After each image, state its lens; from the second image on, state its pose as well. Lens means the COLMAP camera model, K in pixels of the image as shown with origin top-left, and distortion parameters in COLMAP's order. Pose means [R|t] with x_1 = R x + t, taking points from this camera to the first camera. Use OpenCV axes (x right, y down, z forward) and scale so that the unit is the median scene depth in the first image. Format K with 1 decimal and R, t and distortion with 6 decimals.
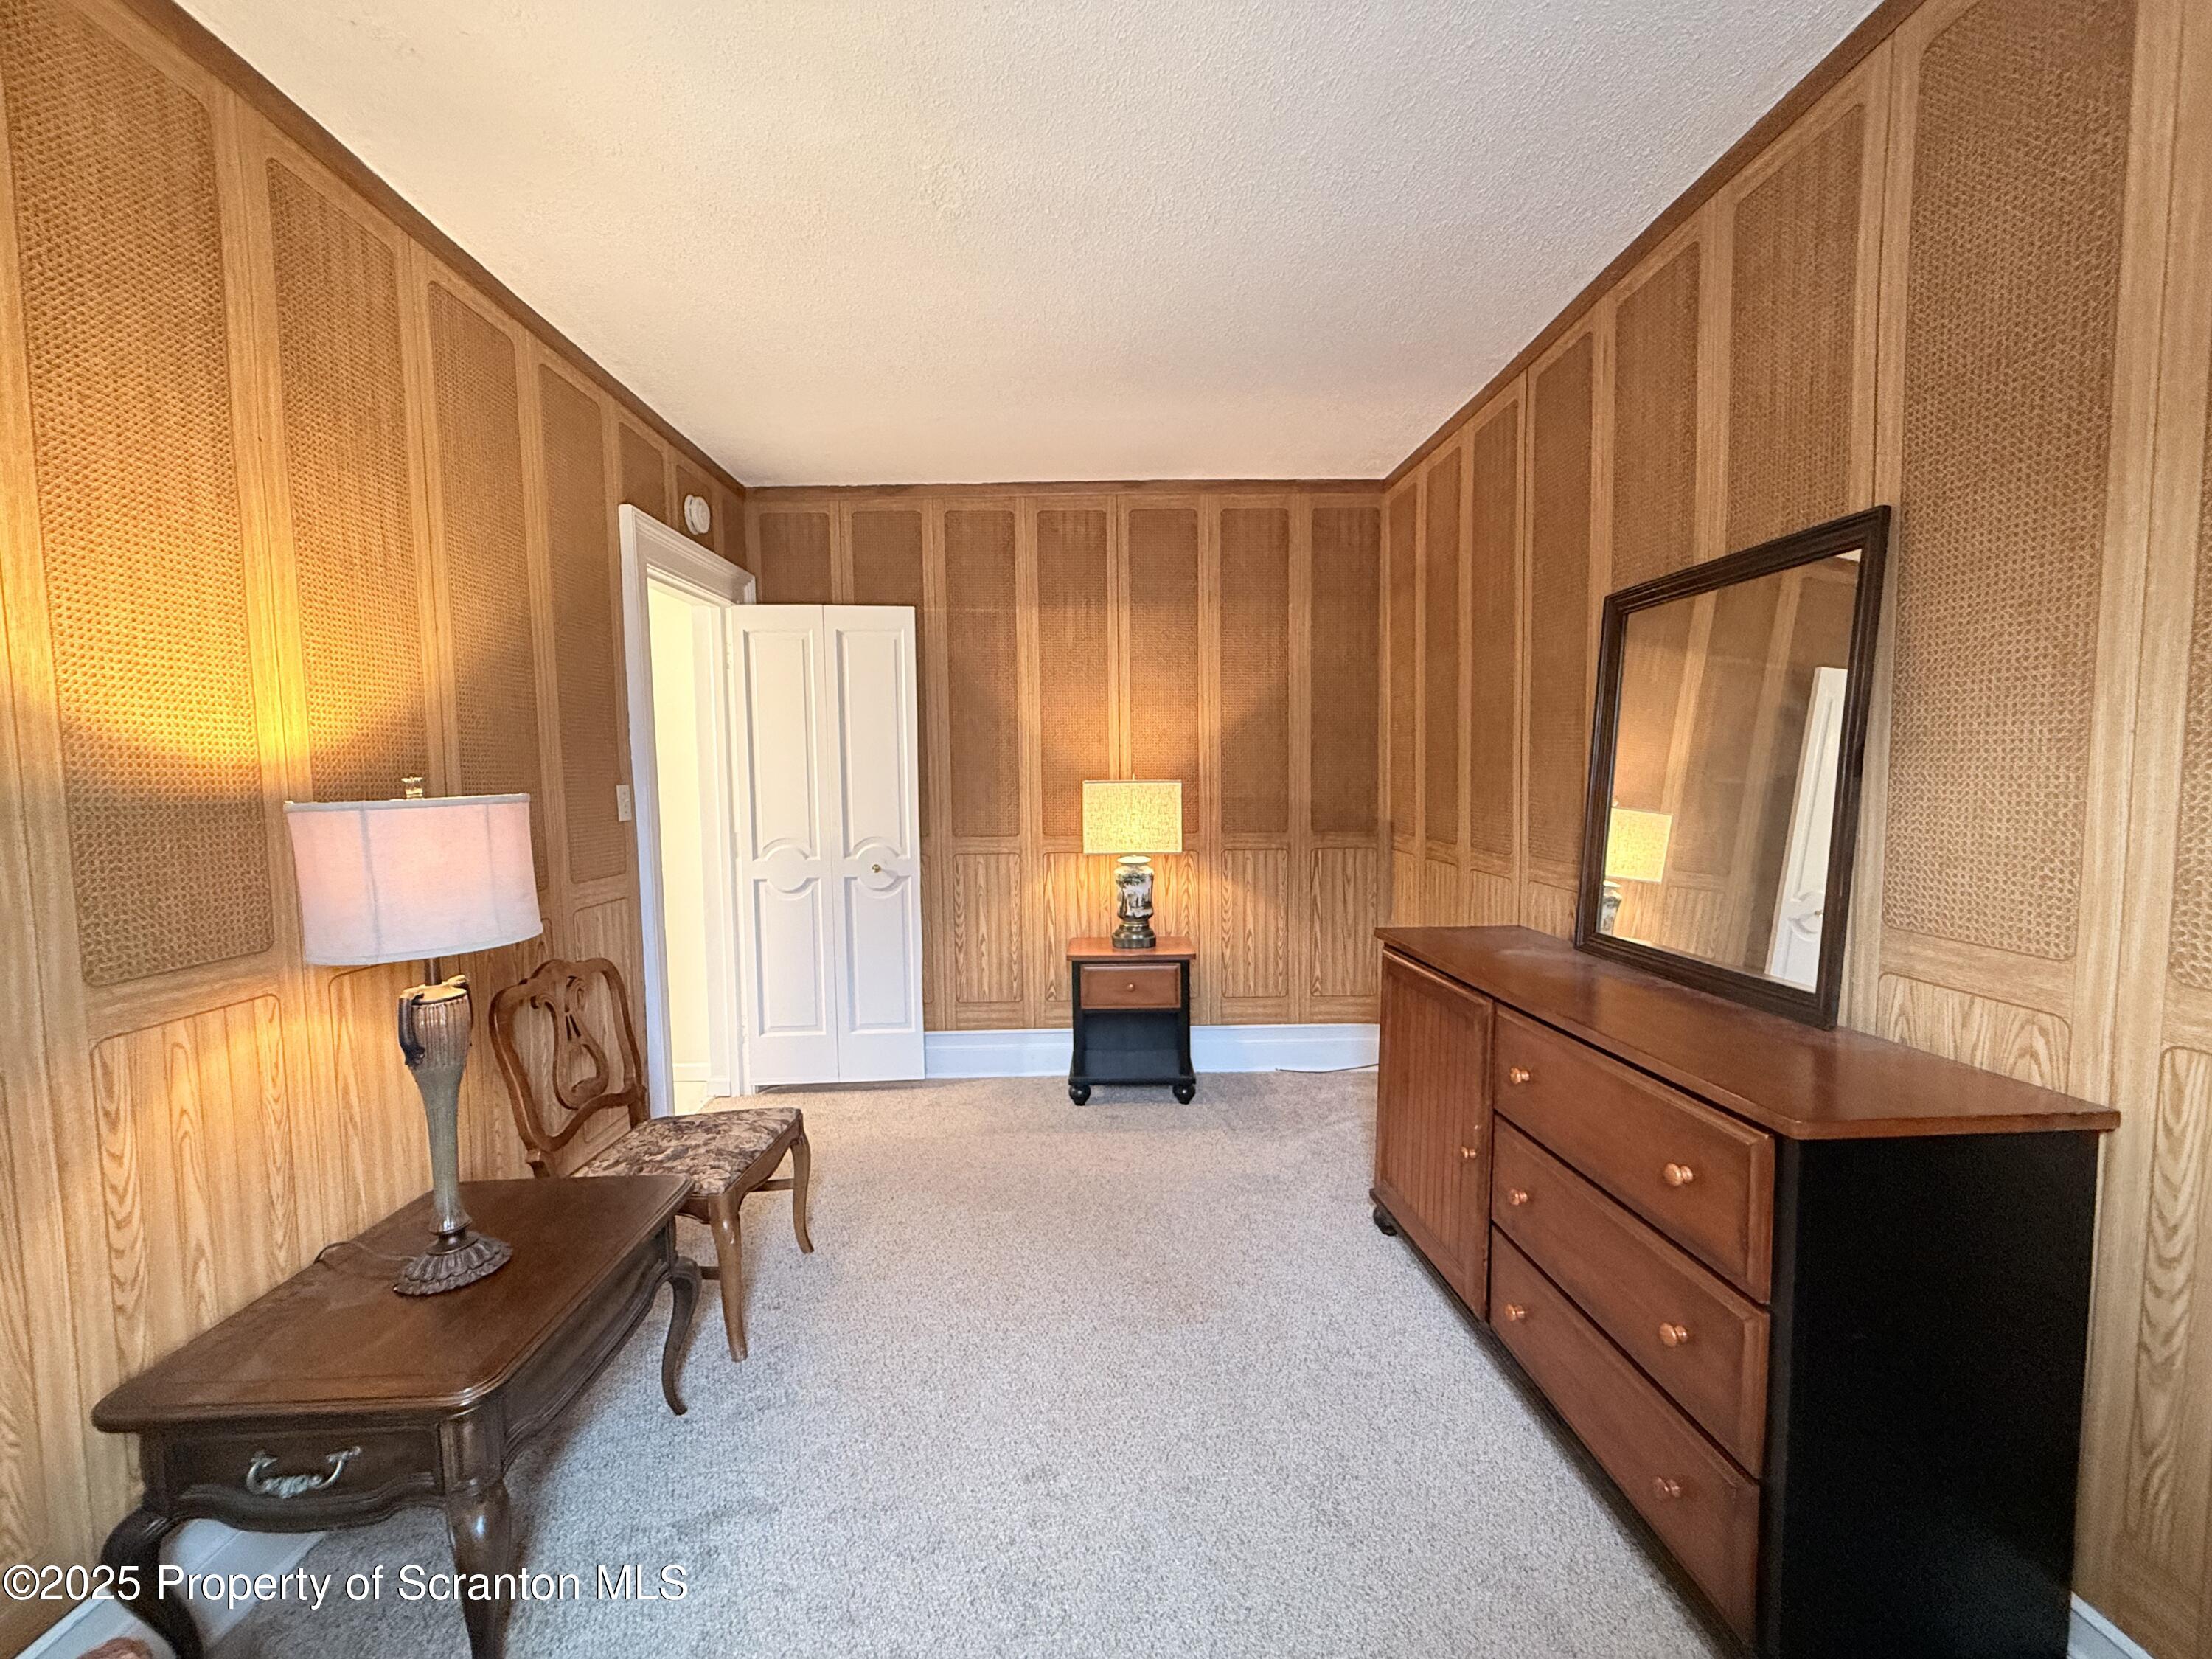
lens RADIAL K [[880.1, 0, 1103.5], [0, 880.1, 825.7], [0, 0, 1]] dist [0.000497, -0.000361]
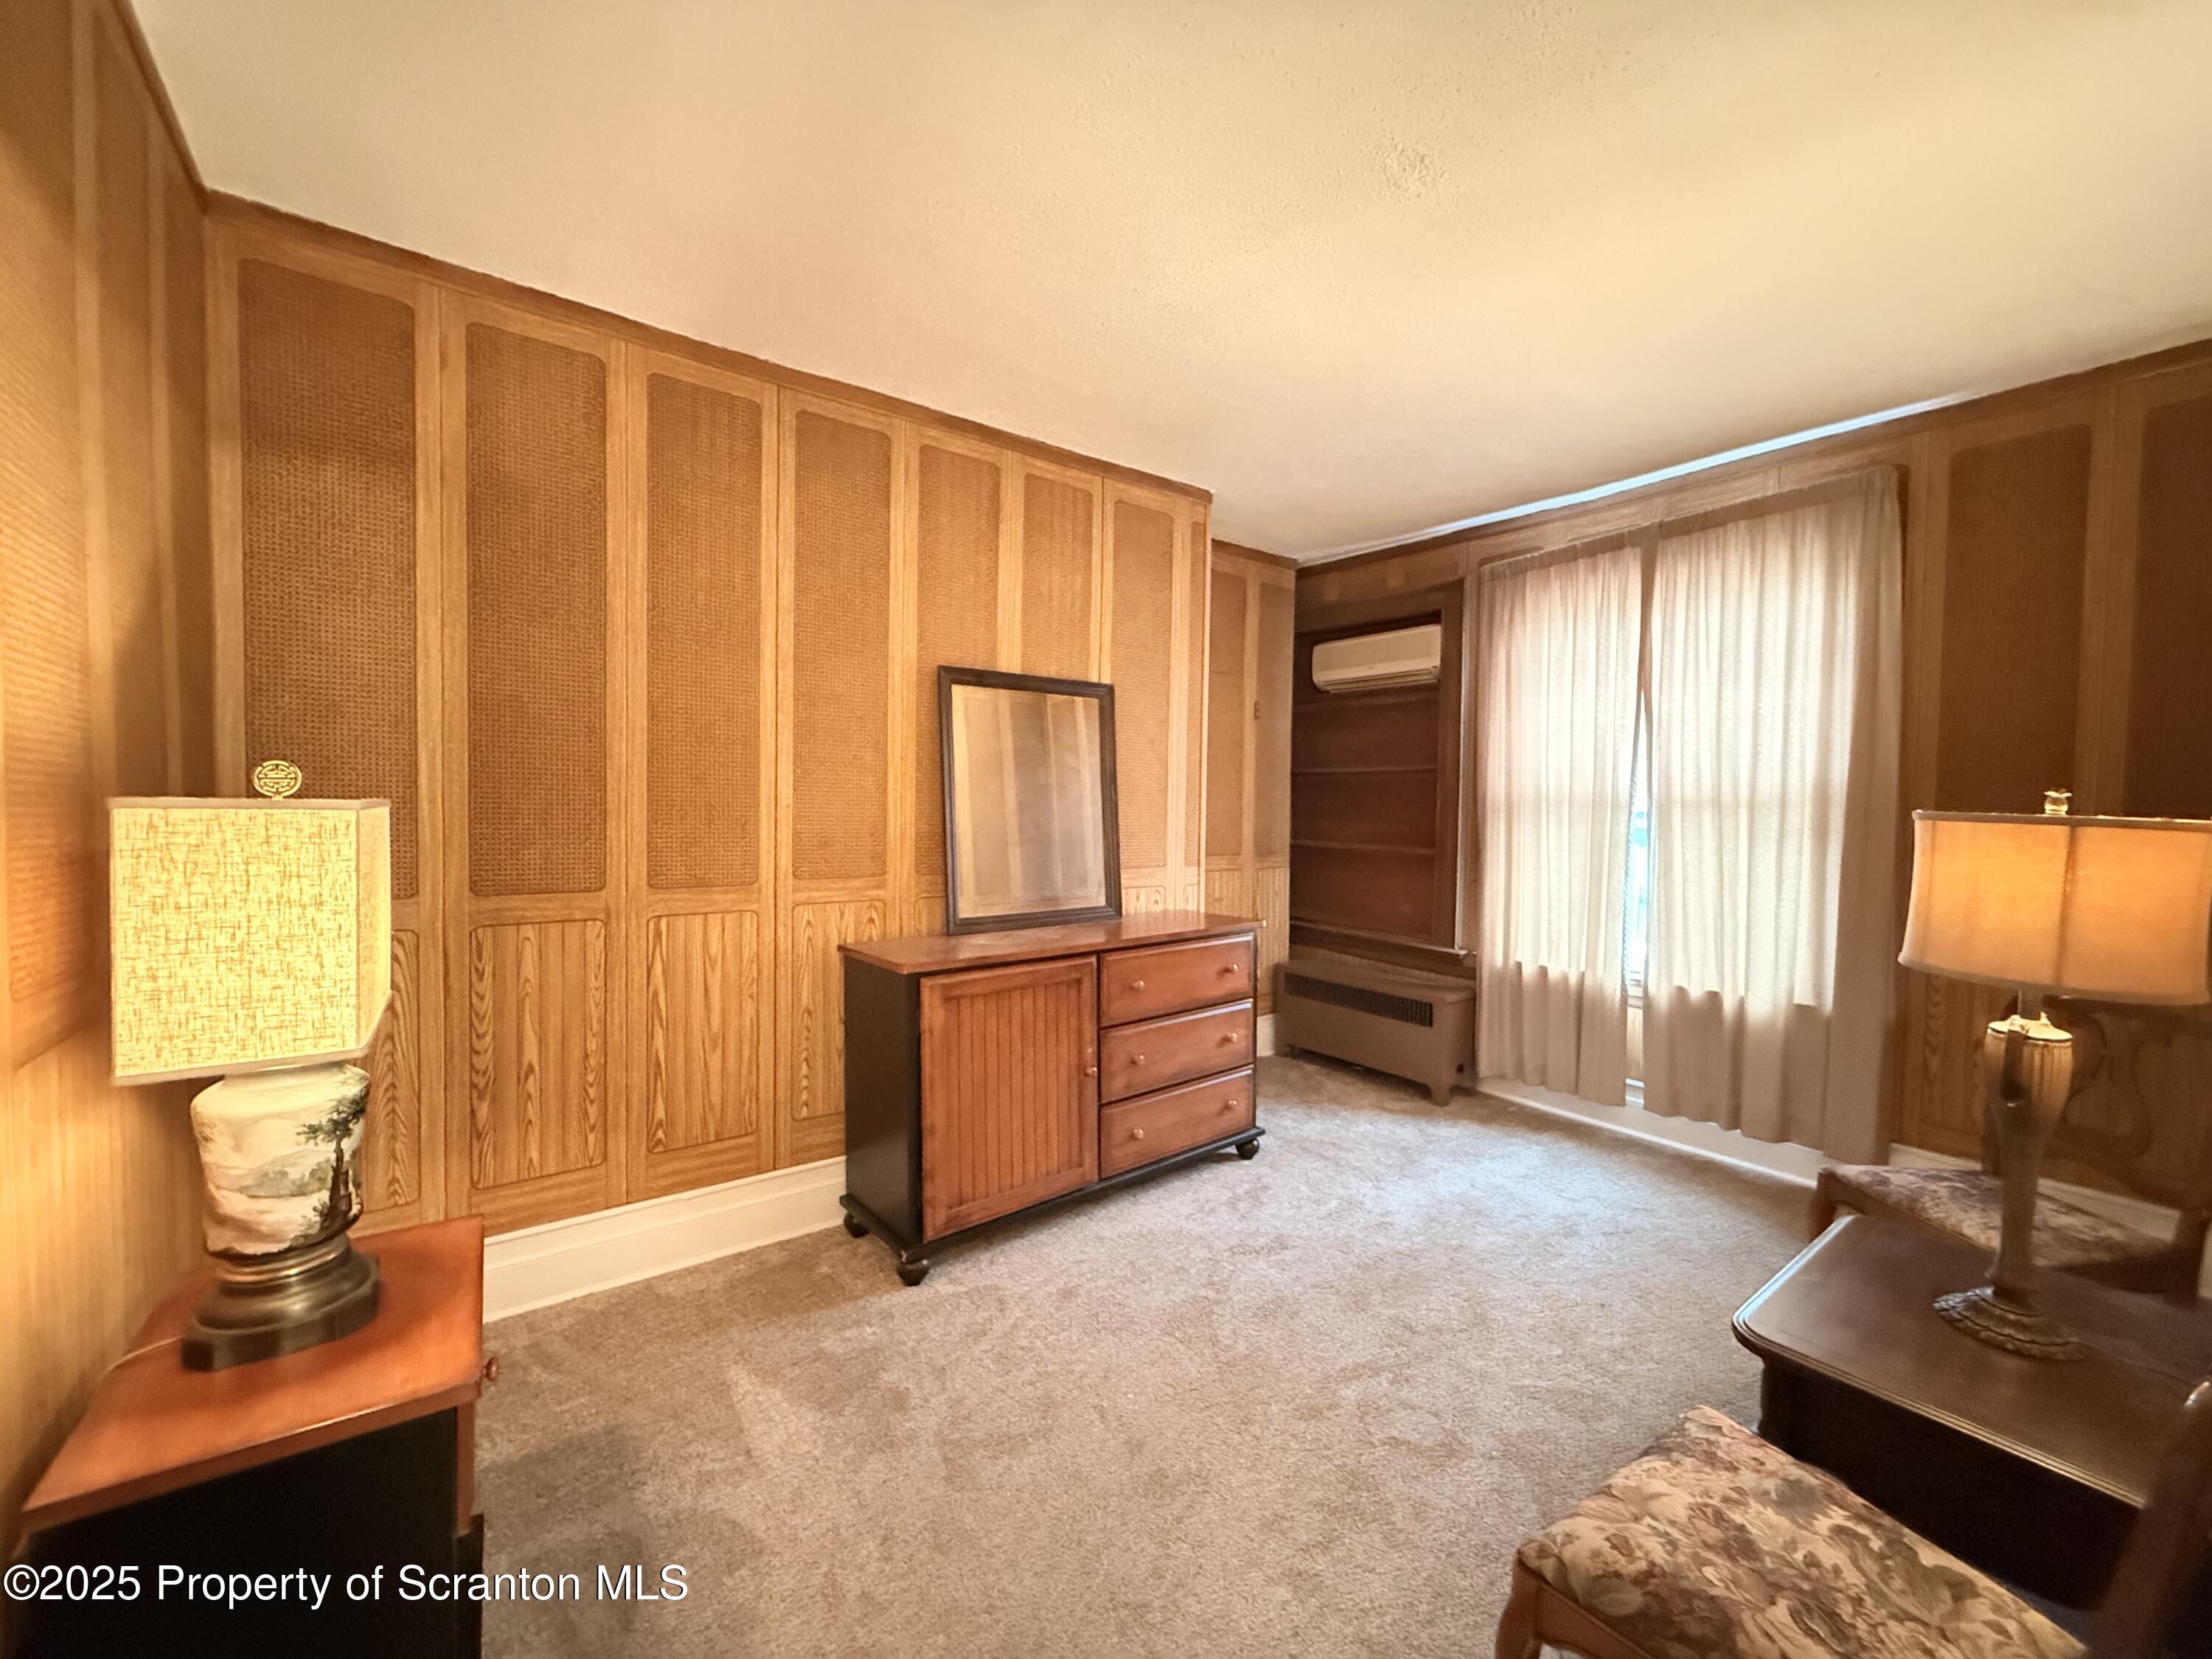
lens RADIAL K [[880.1, 0, 1101.6], [0, 880.1, 836.1], [0, 0, 1]] dist [0.000497, -0.000361]
pose [[-0.580563, -0.023619, 0.813873, -0.735380], [0.049354, 0.996720, 0.064131, -0.089599], [-0.812718, 0.077400, -0.577493, 1.796894]]
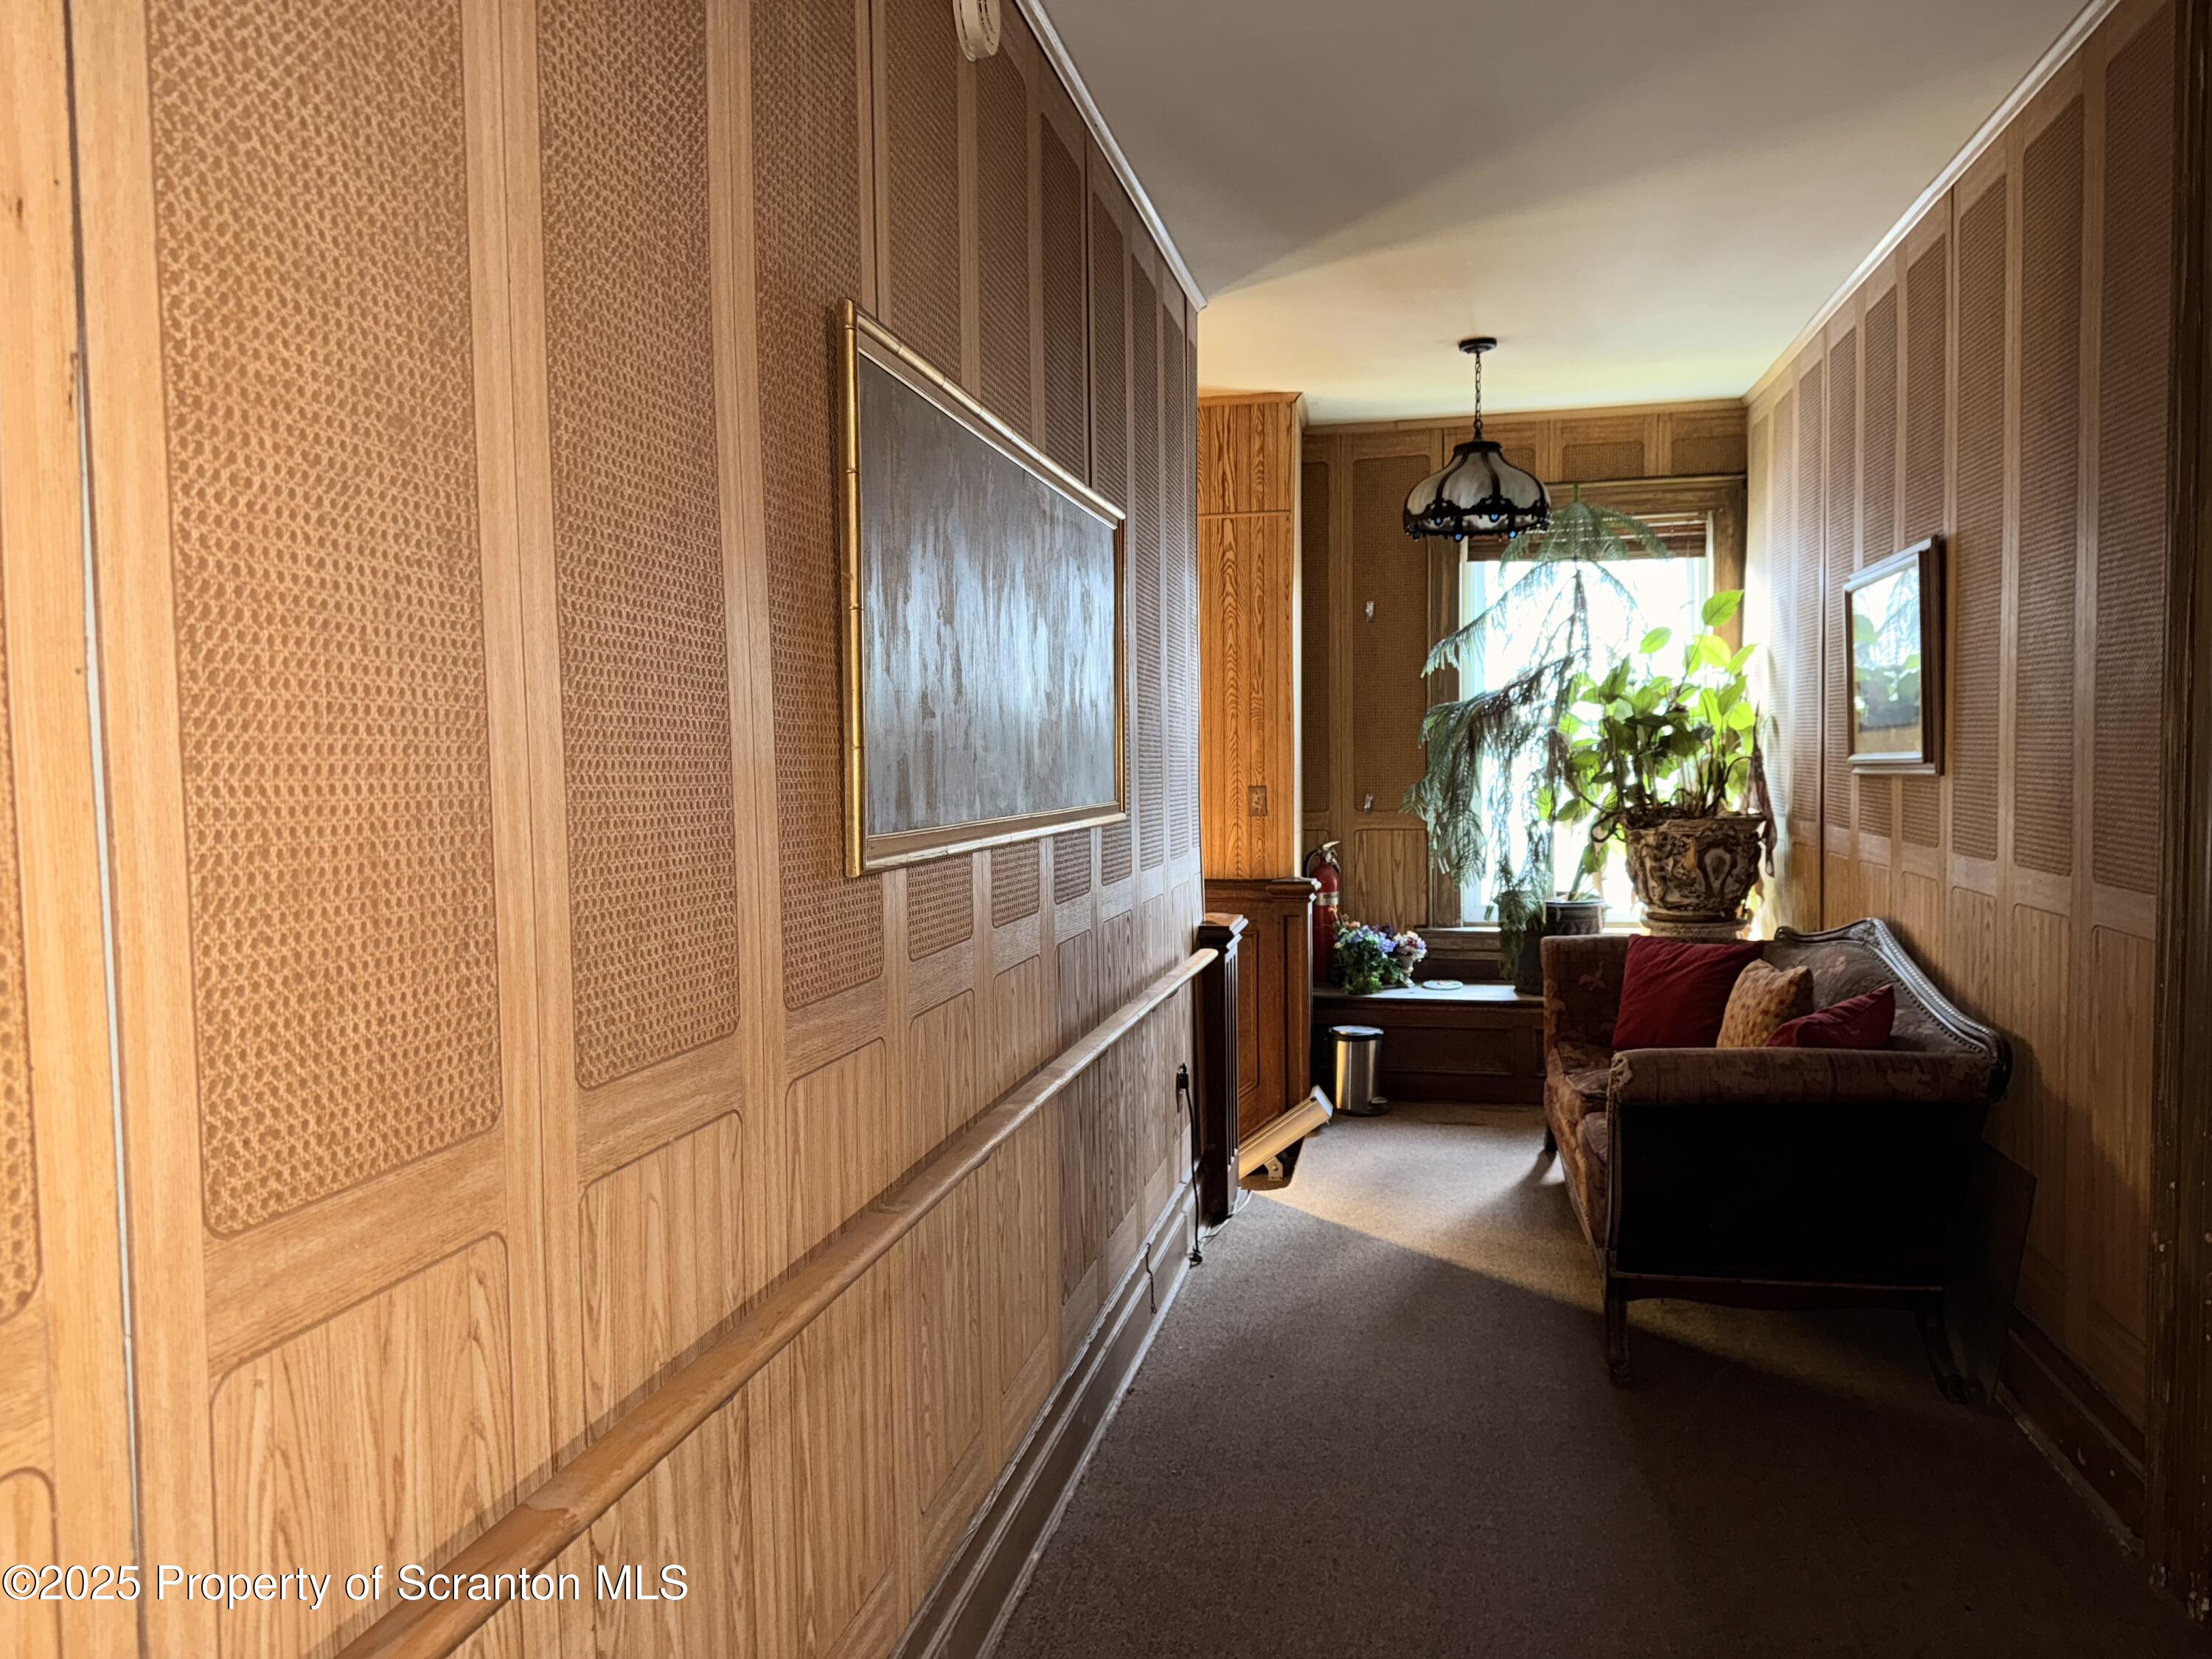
lens RADIAL K [[1533.2, 0, 1104.0], [0, 1533.2, 830.4], [0, 0, 1]] dist [0.060359, 0.000689]
pose [[-0.969079, 0.017228, 0.246148, 0.304803], [0.045055, 0.993143, 0.107873, -0.068394], [-0.242601, 0.115628, -0.963211, 1.109236]]
